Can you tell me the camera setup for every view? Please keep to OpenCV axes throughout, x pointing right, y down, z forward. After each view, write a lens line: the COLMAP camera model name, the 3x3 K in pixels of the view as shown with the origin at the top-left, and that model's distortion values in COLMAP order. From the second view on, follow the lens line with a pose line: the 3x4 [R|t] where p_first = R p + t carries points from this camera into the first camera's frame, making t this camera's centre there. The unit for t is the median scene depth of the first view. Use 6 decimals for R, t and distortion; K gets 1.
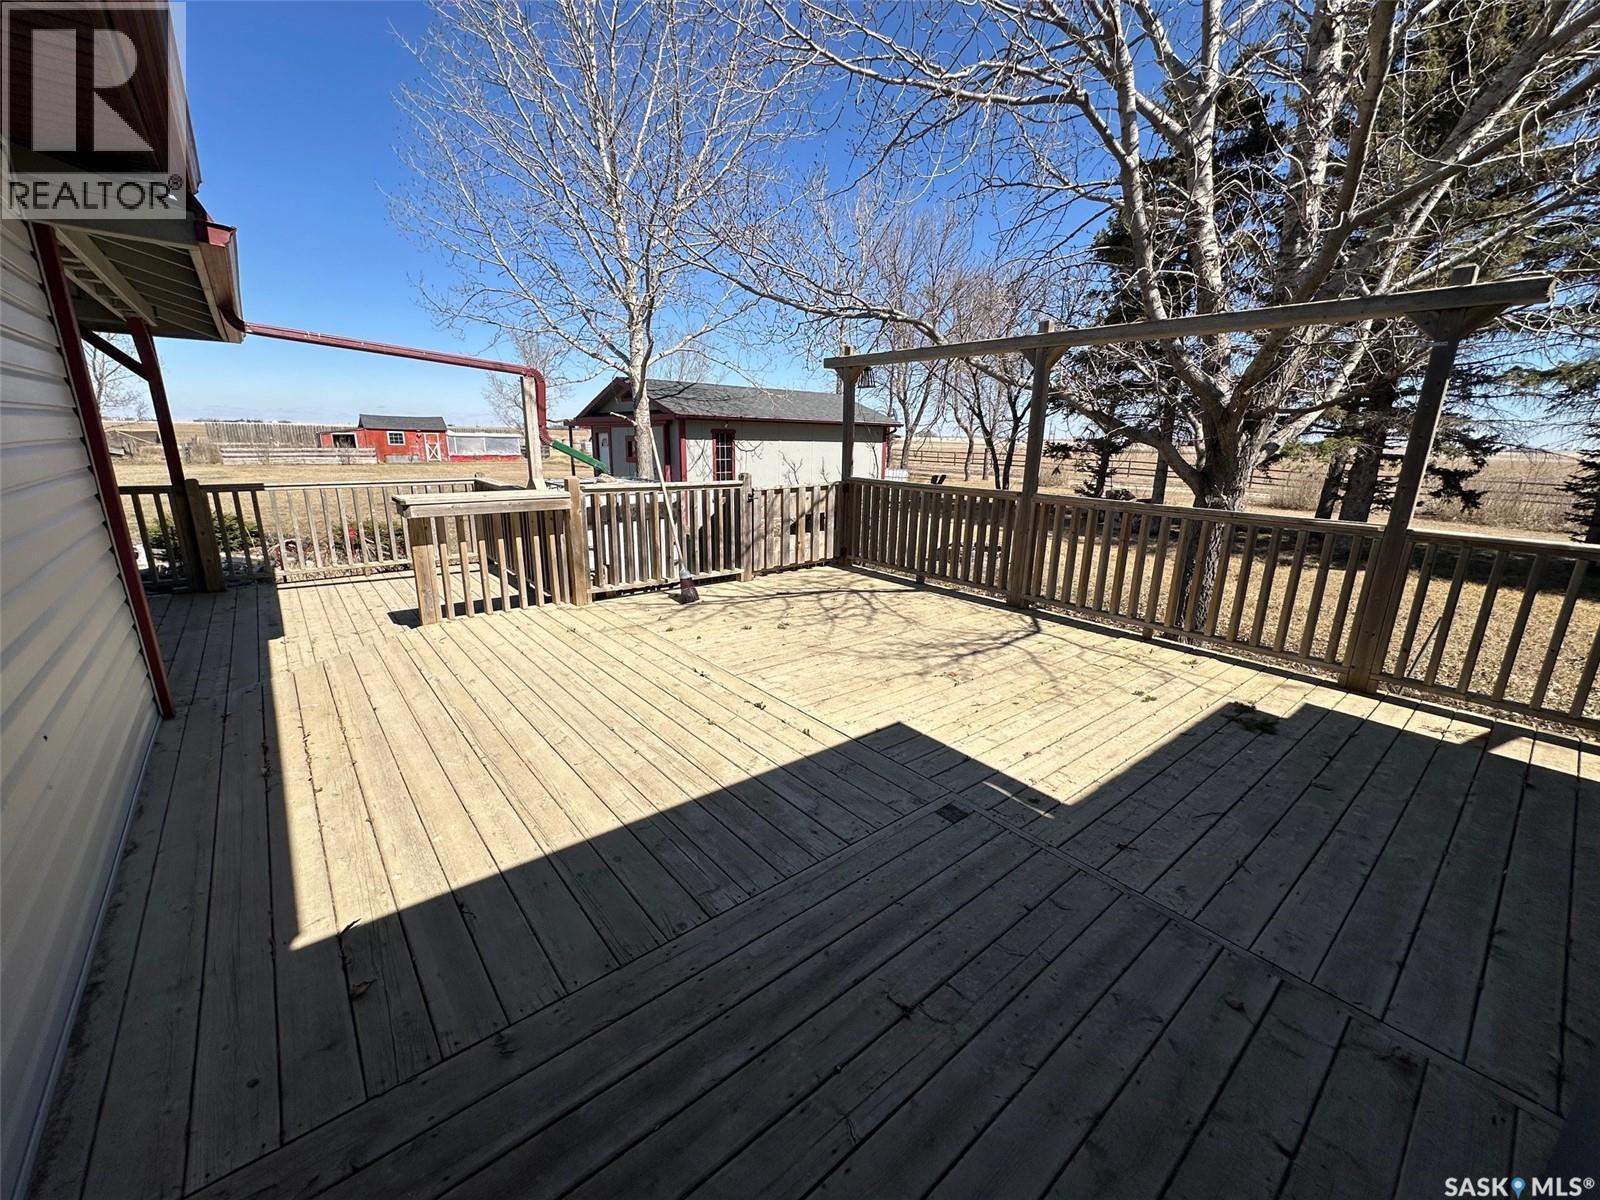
lens RADIAL K [[637.9, 0, 800.0], [0, 637.9, 600.0], [0, 0, 1]] dist [-0.001200, 0.003471]
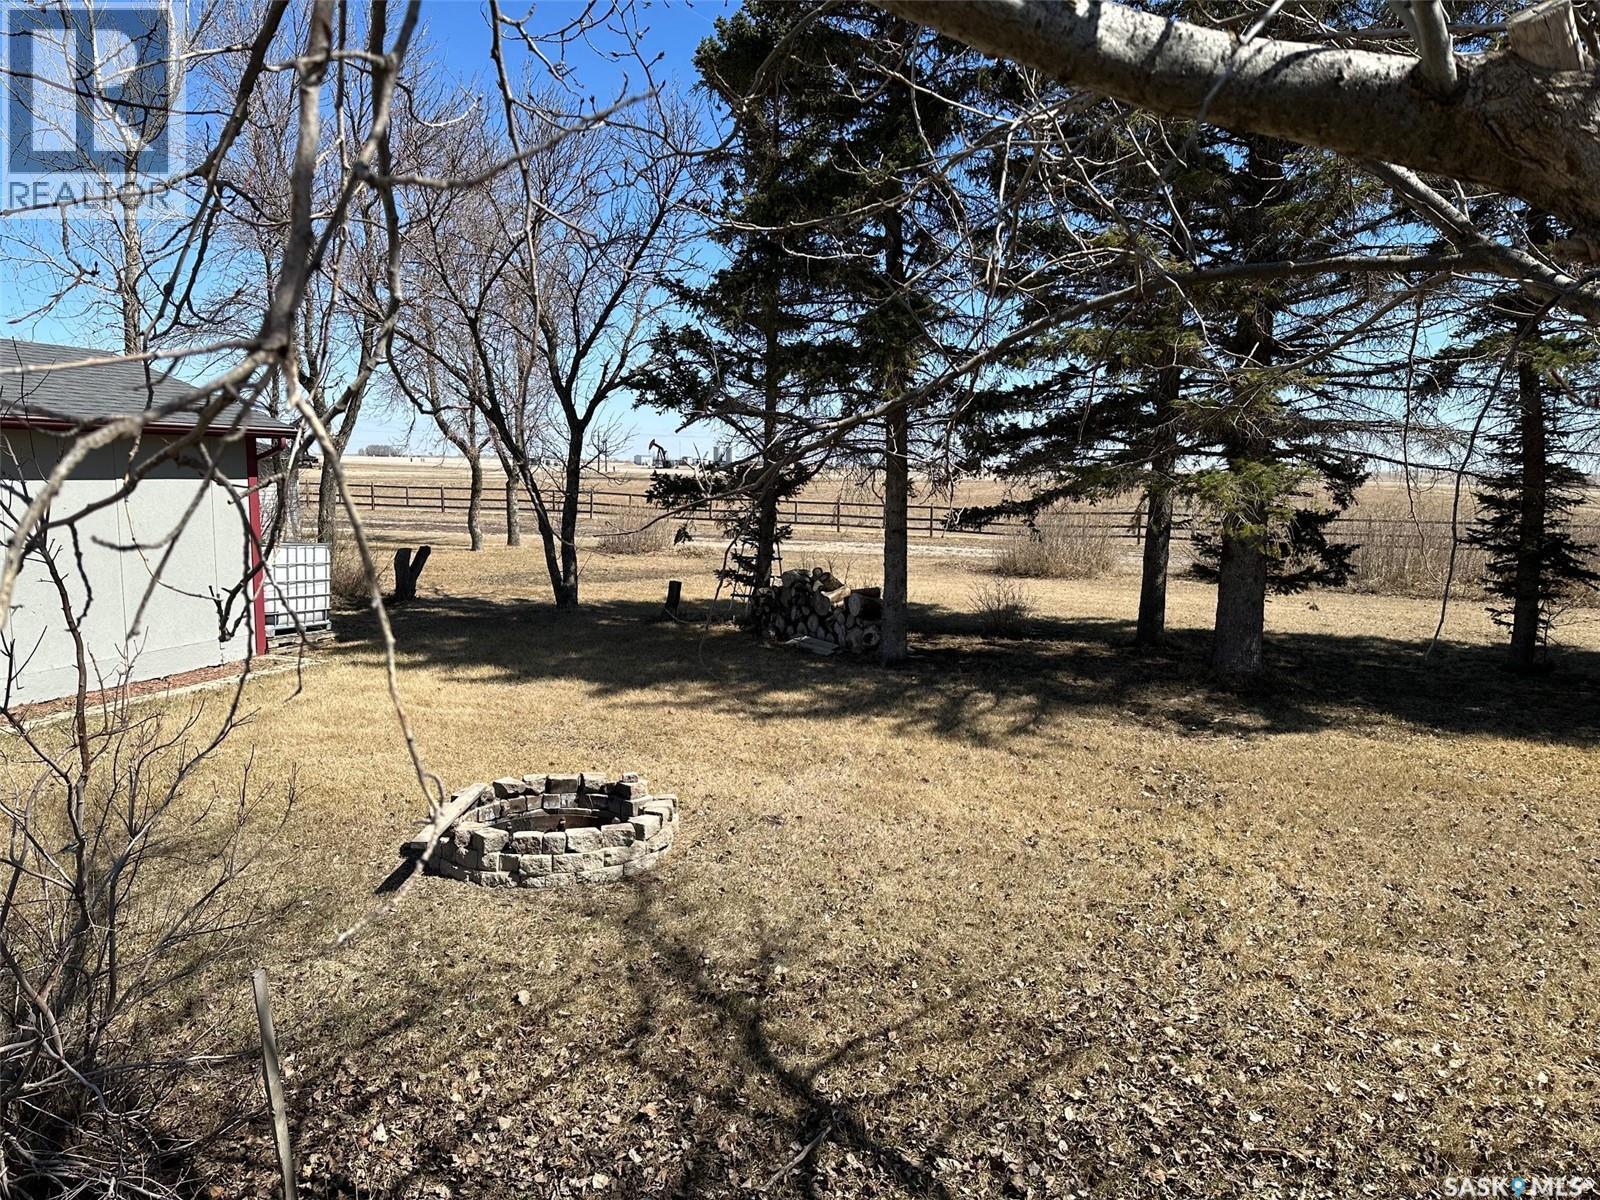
lens RADIAL K [[1133.6, 0, 800.0], [0, 1133.6, 600.0], [0, 0, 1]] dist [0.126529, -0.237107]
pose [[0.861652, -0.070076, 0.502639, 0.054821], [0.132224, 0.987213, -0.089033, -0.062988], [-0.489973, 0.143177, 0.859900, 0.230164]]
